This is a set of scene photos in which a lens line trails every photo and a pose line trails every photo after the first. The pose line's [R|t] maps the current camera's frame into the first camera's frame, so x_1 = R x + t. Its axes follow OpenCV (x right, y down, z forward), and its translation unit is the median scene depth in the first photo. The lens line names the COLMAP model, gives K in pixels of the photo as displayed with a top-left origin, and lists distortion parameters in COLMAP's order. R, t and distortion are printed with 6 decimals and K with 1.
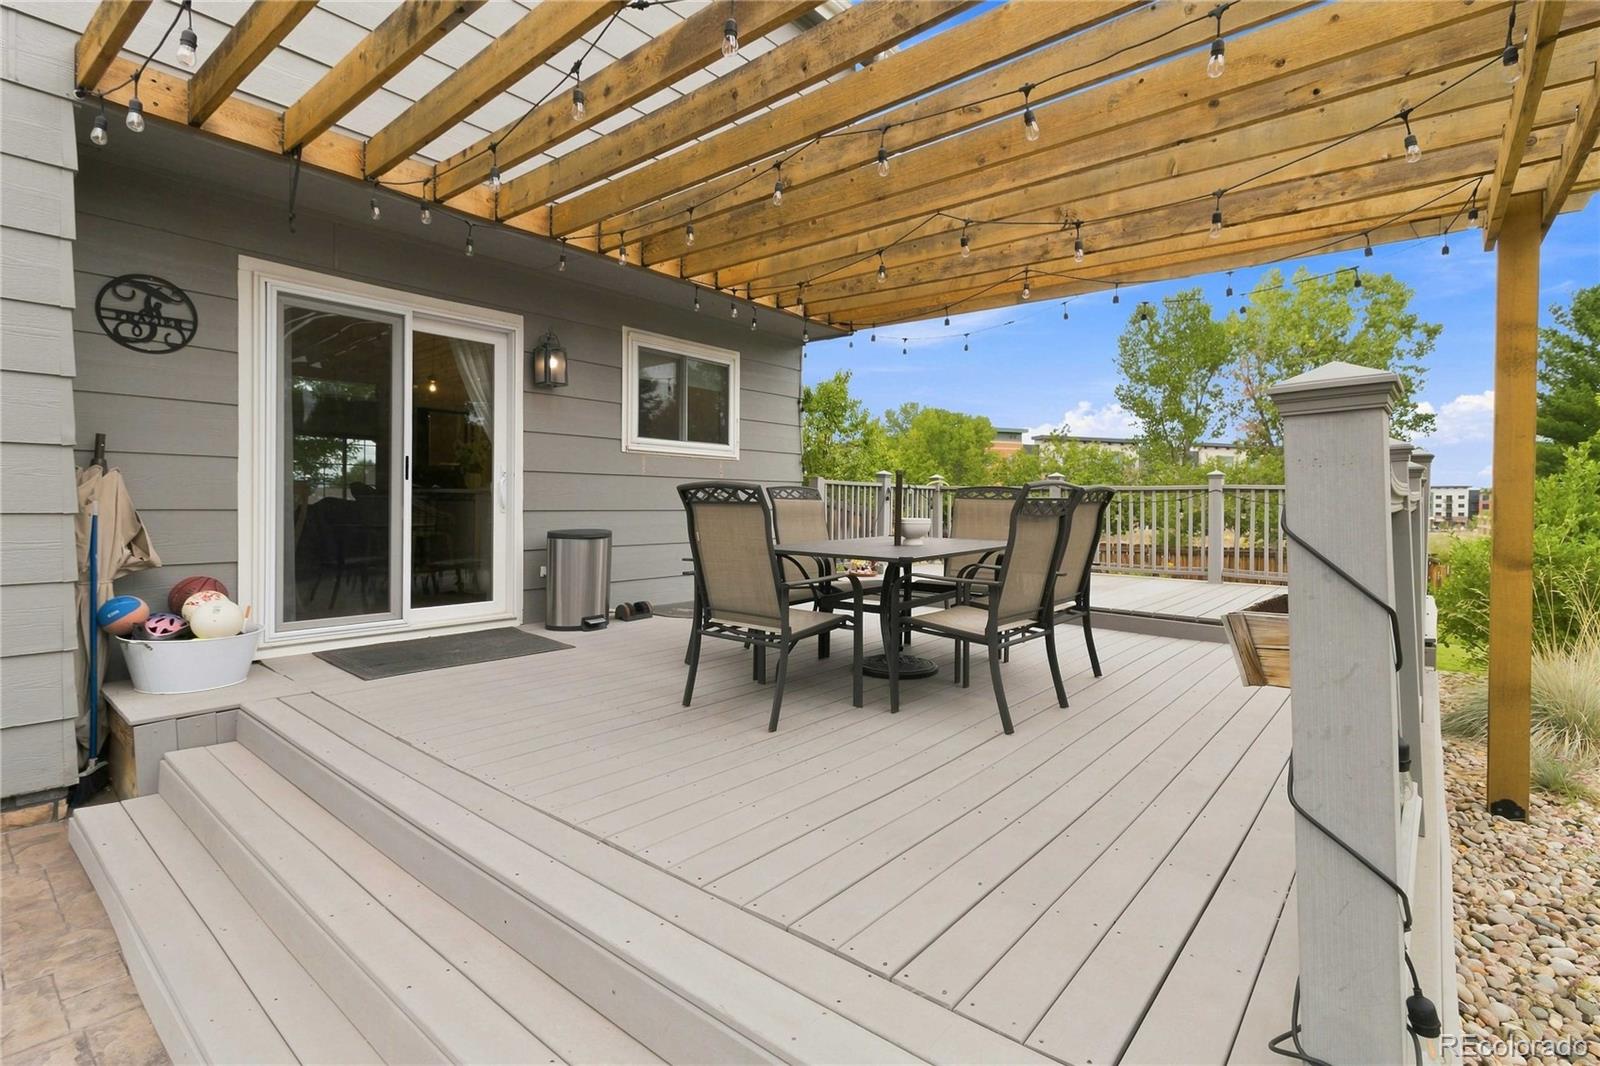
lens RADIAL K [[749.4, 0, 803.0], [0, 749.4, 510.3], [0, 0, 1]] dist [0.006173, 0.000367]
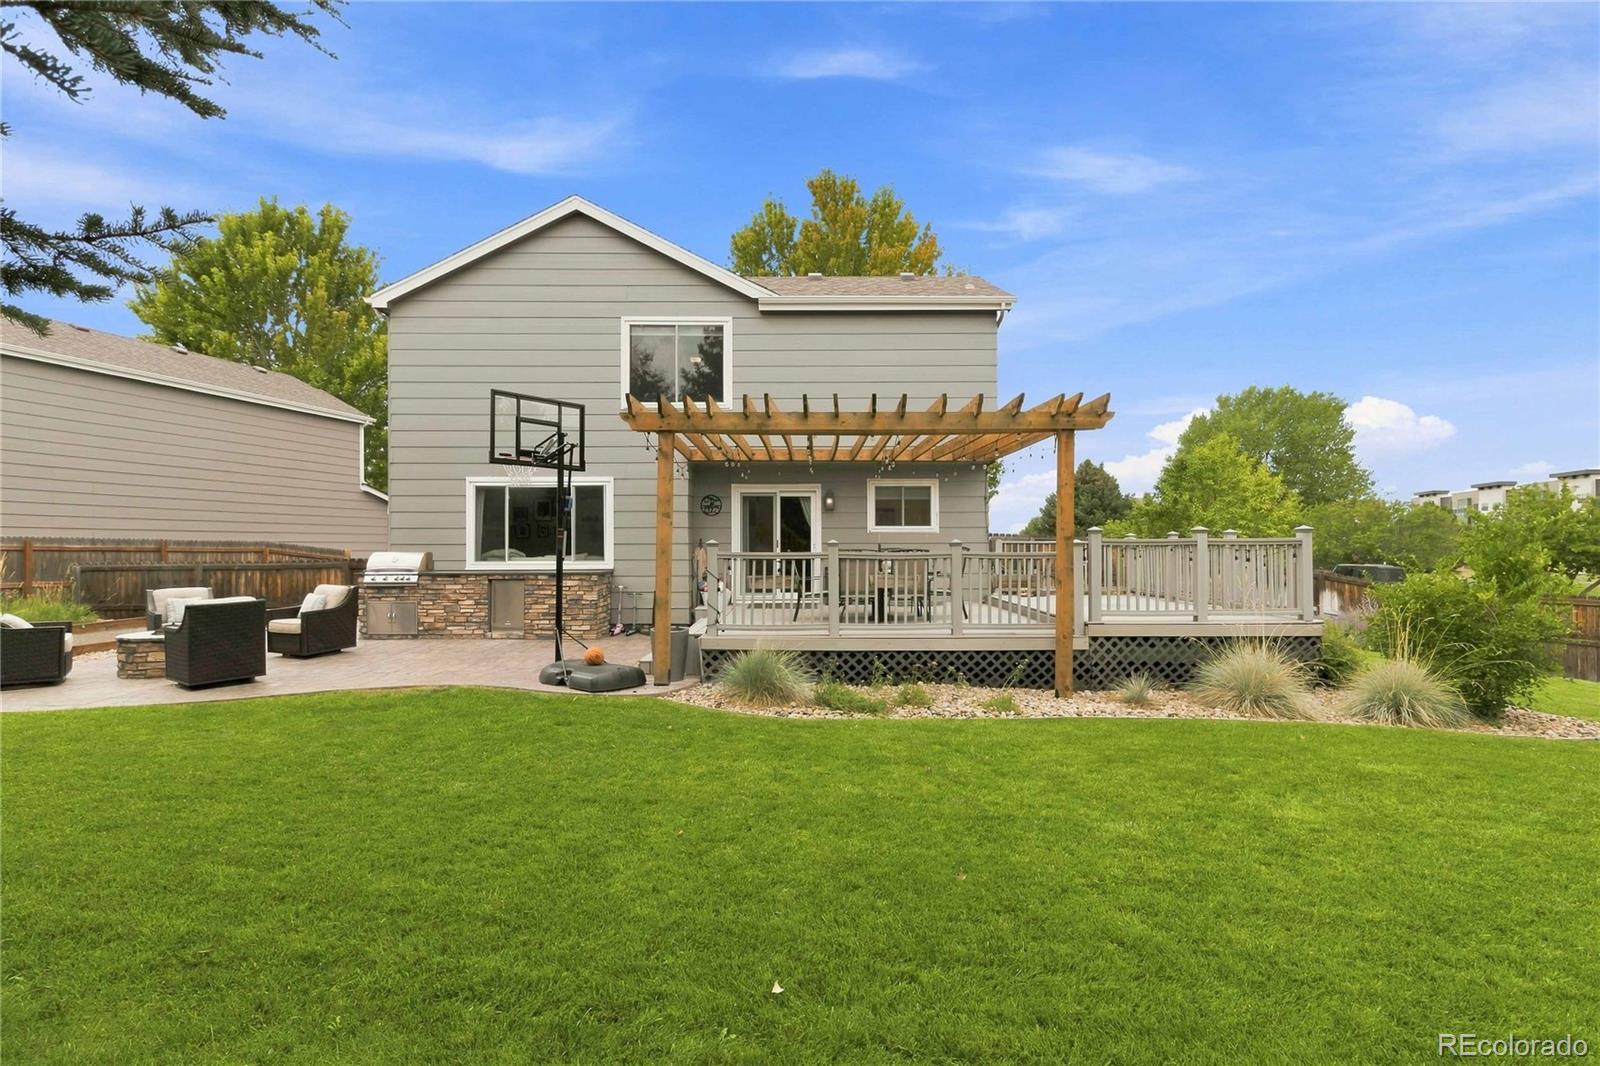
lens RADIAL K [[754.9, 0, 807.8], [0, 754.9, 541.5], [0, 0, 1]] dist [0.003727, 0.000325]
pose [[0.652584, -0.019856, -0.757456, 1.284683], [0.002219, 0.999702, -0.024296, 0.003327], [0.757713, 0.014174, 0.652434, -0.601948]]
